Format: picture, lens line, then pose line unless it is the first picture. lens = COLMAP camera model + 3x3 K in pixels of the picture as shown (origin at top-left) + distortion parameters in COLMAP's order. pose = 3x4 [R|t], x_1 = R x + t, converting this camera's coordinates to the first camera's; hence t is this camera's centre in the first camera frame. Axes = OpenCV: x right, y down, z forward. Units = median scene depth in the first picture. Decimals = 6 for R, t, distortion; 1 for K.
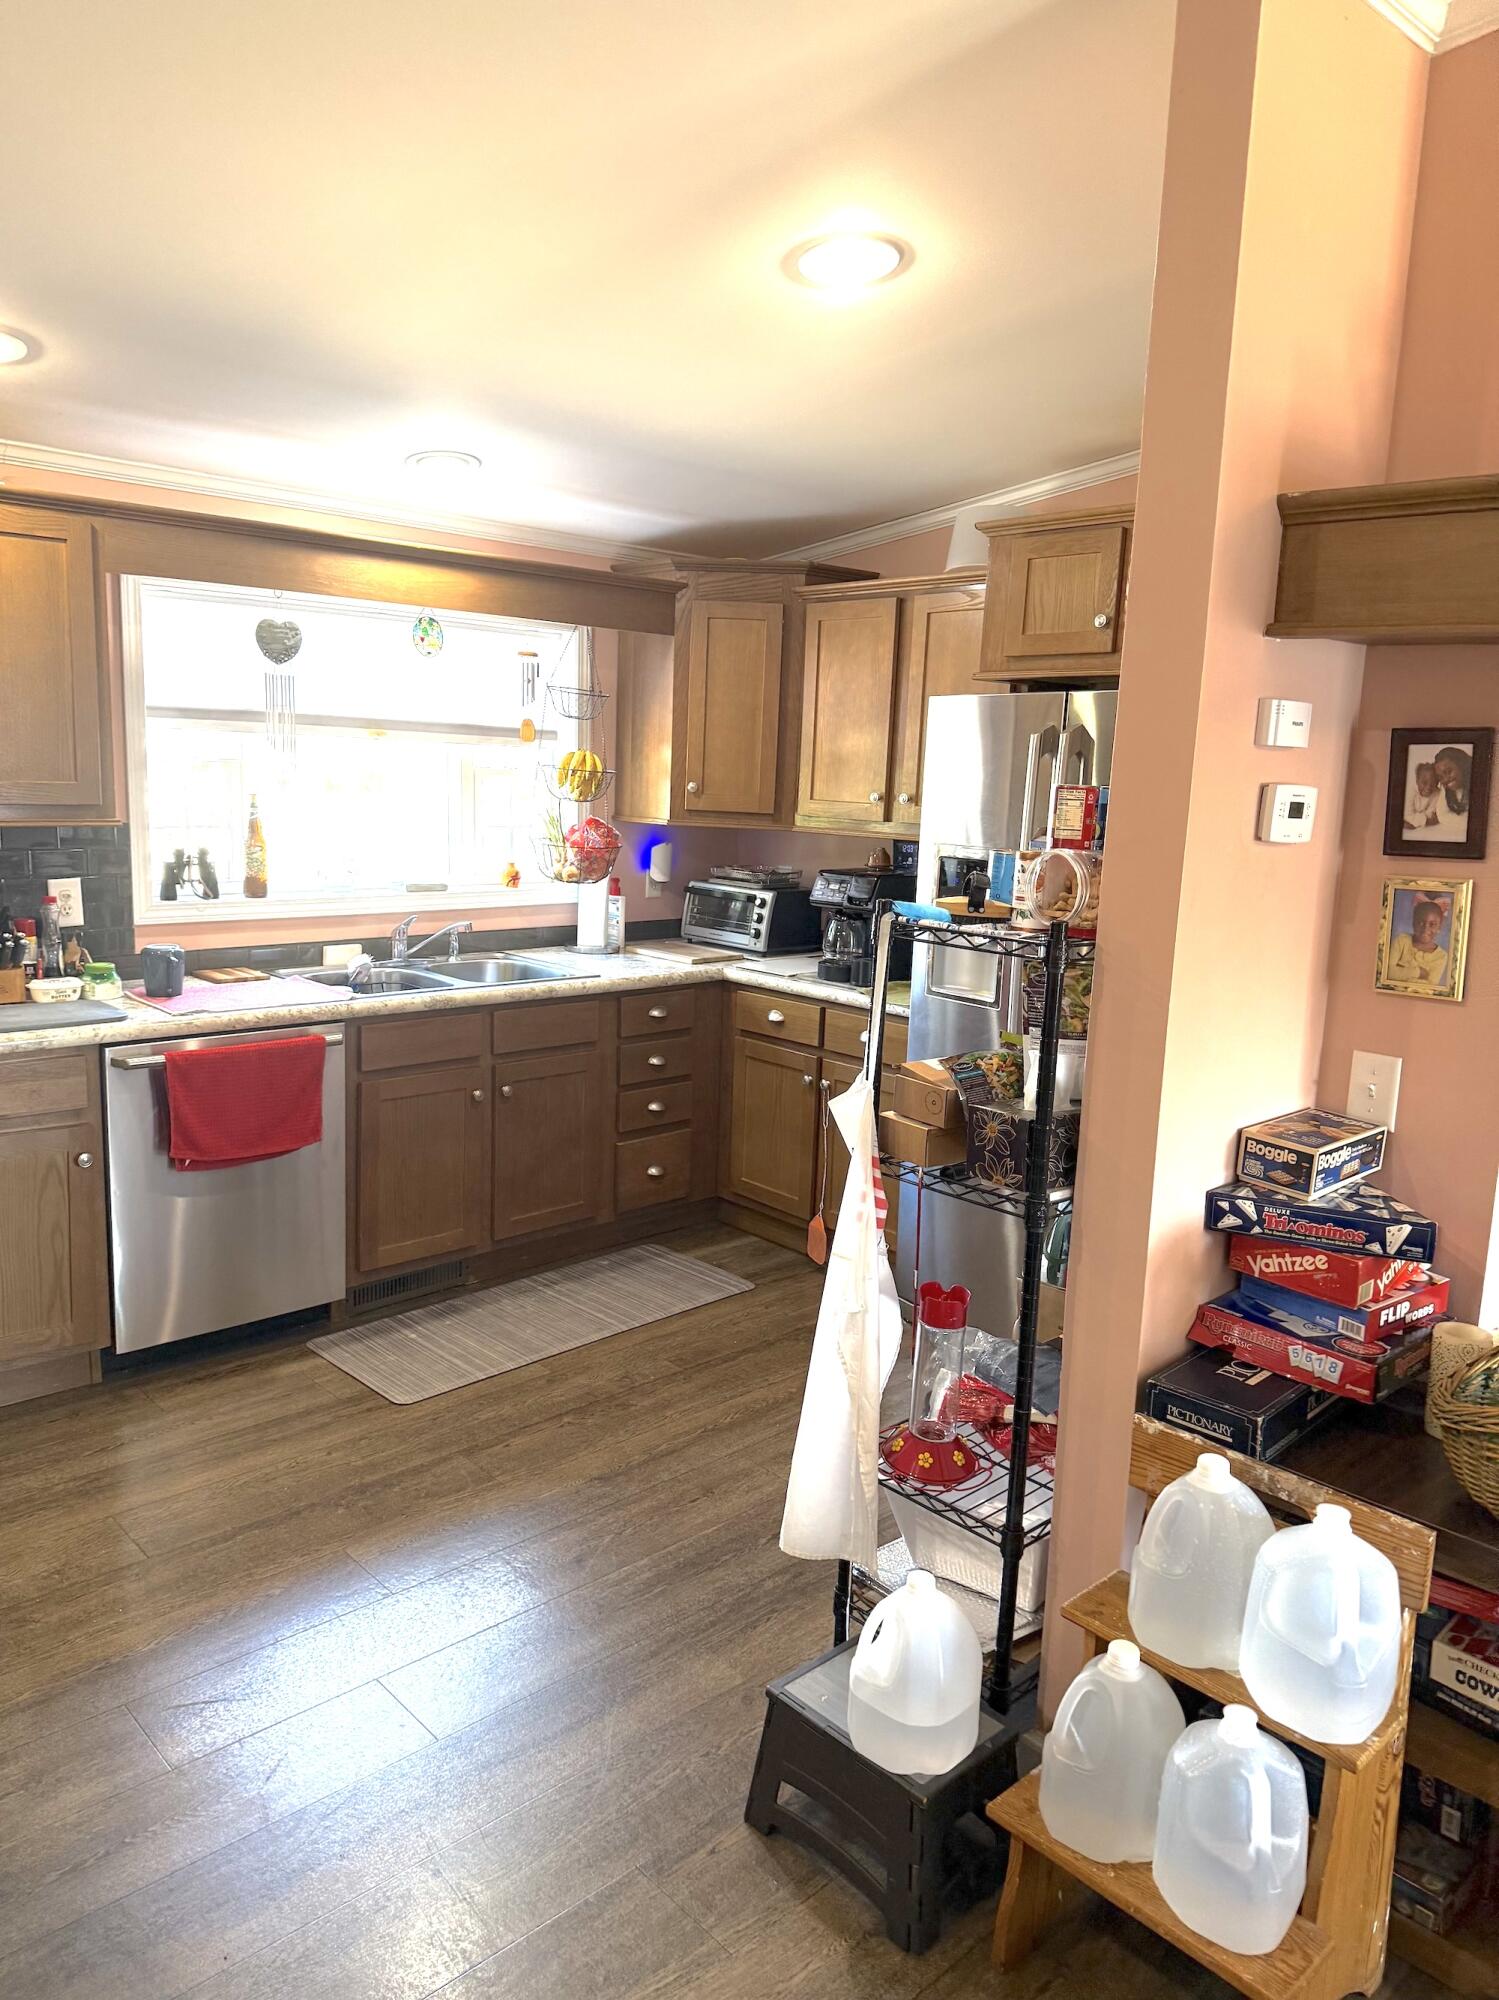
lens RADIAL K [[1389.6, 0, 754.4], [0, 1389.6, 995.7], [0, 0, 1]] dist [0.052799, -0.042758]
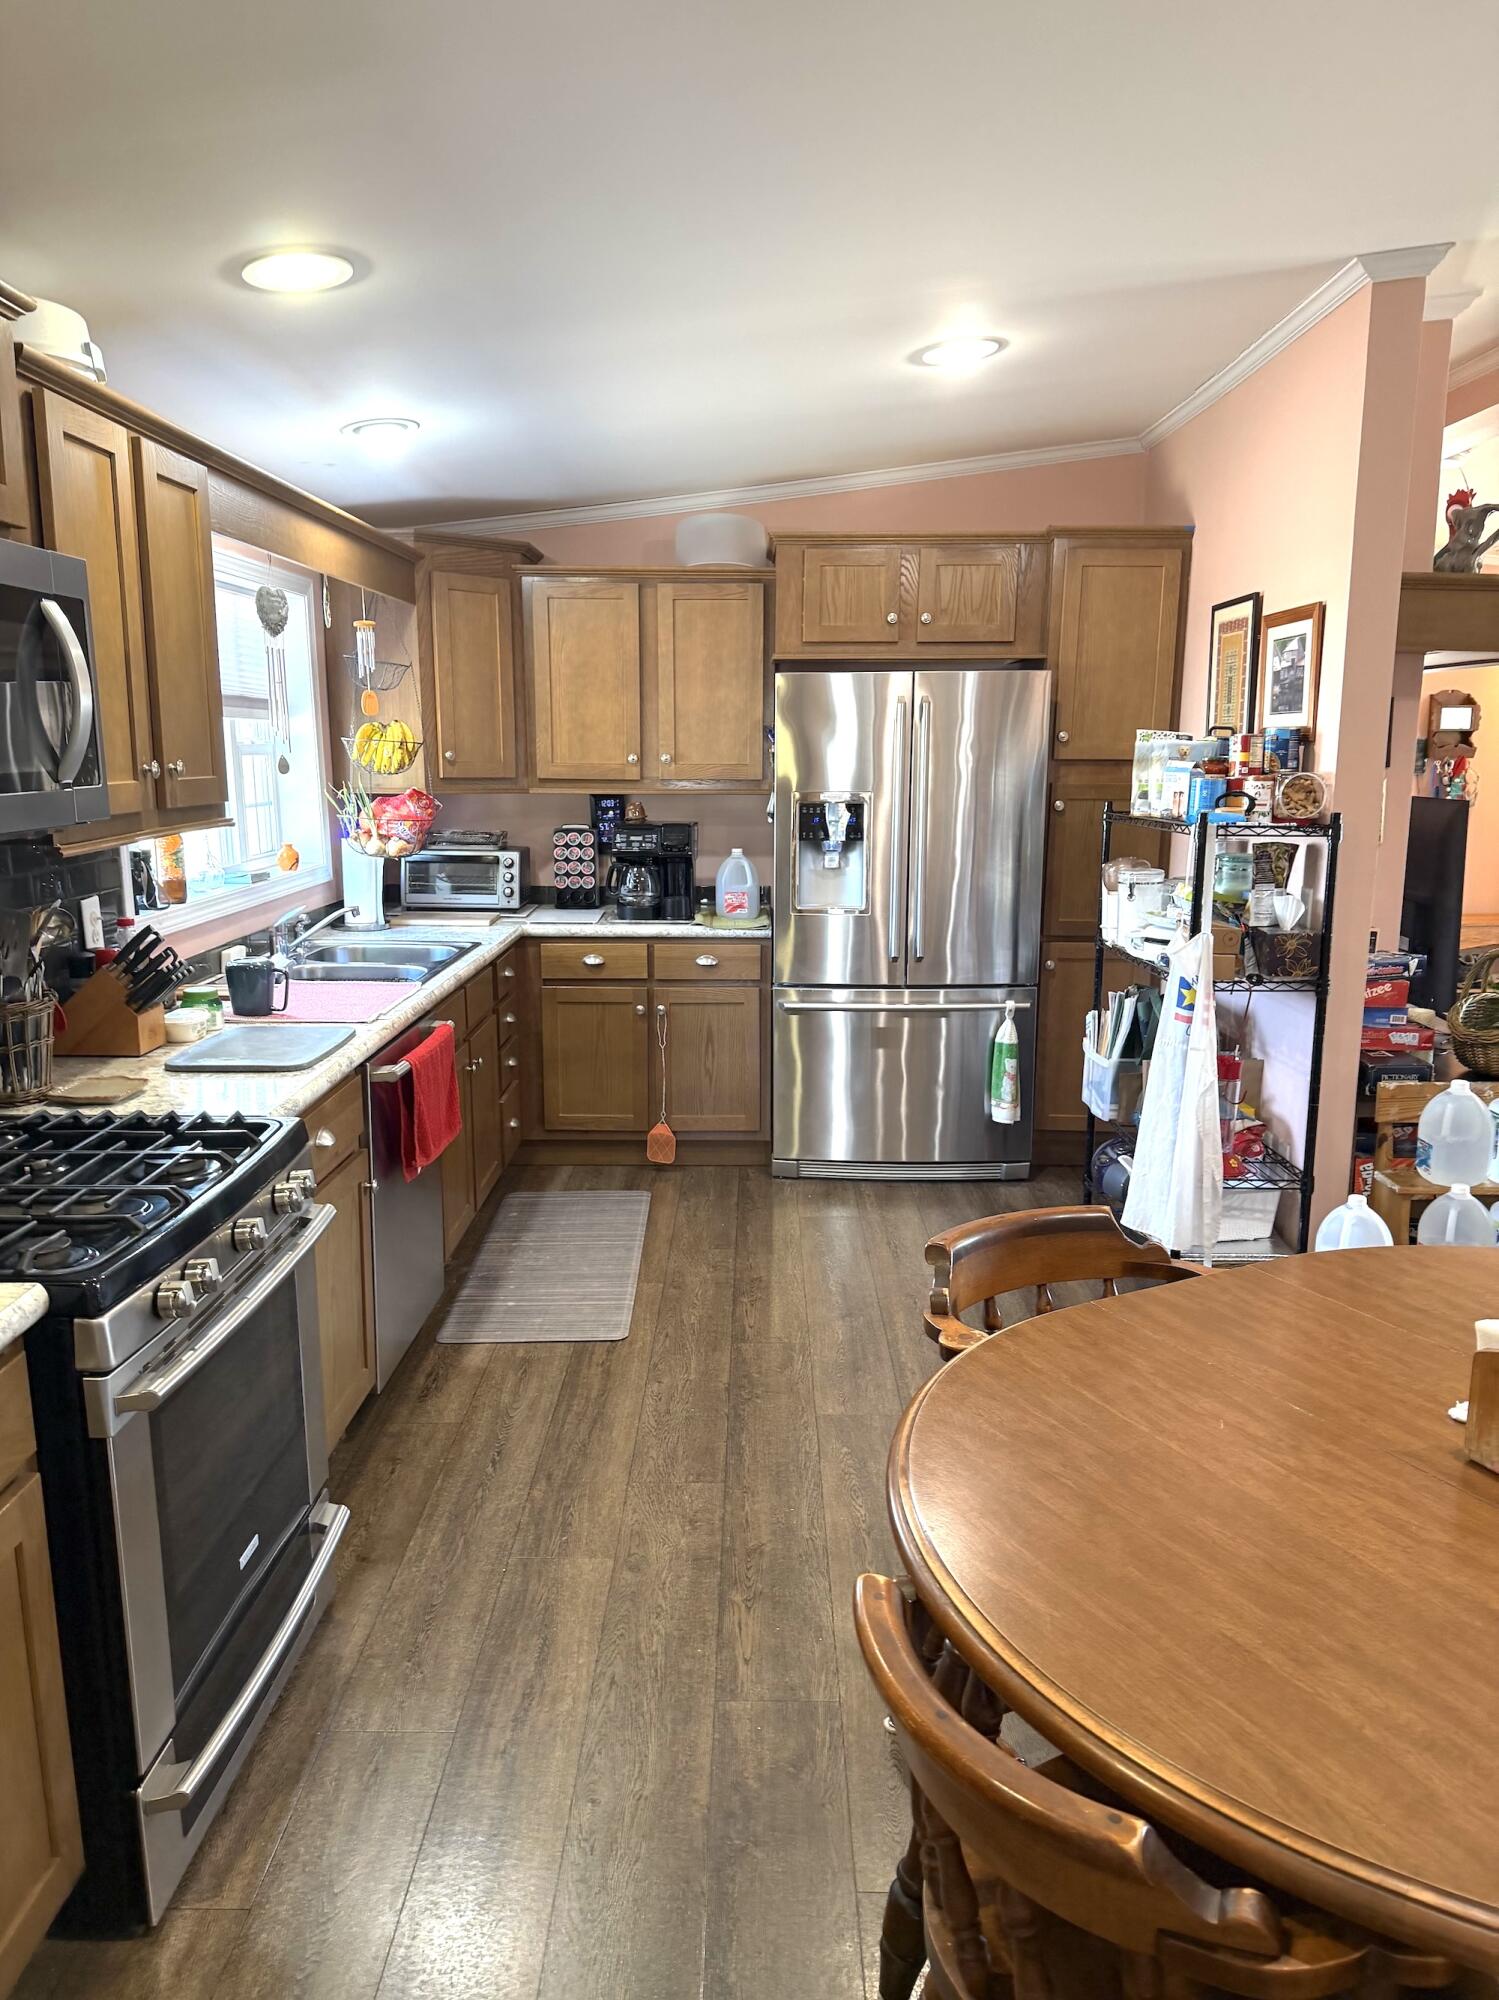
lens RADIAL K [[1400.9, 0, 786.5], [0, 1400.9, 1010.5], [0, 0, 1]] dist [0.057600, -0.047571]
pose [[0.678540, -0.172427, 0.714039, -0.684490], [0.138452, 0.984658, 0.106208, -0.042913], [-0.721397, 0.026794, 0.692003, 0.111922]]
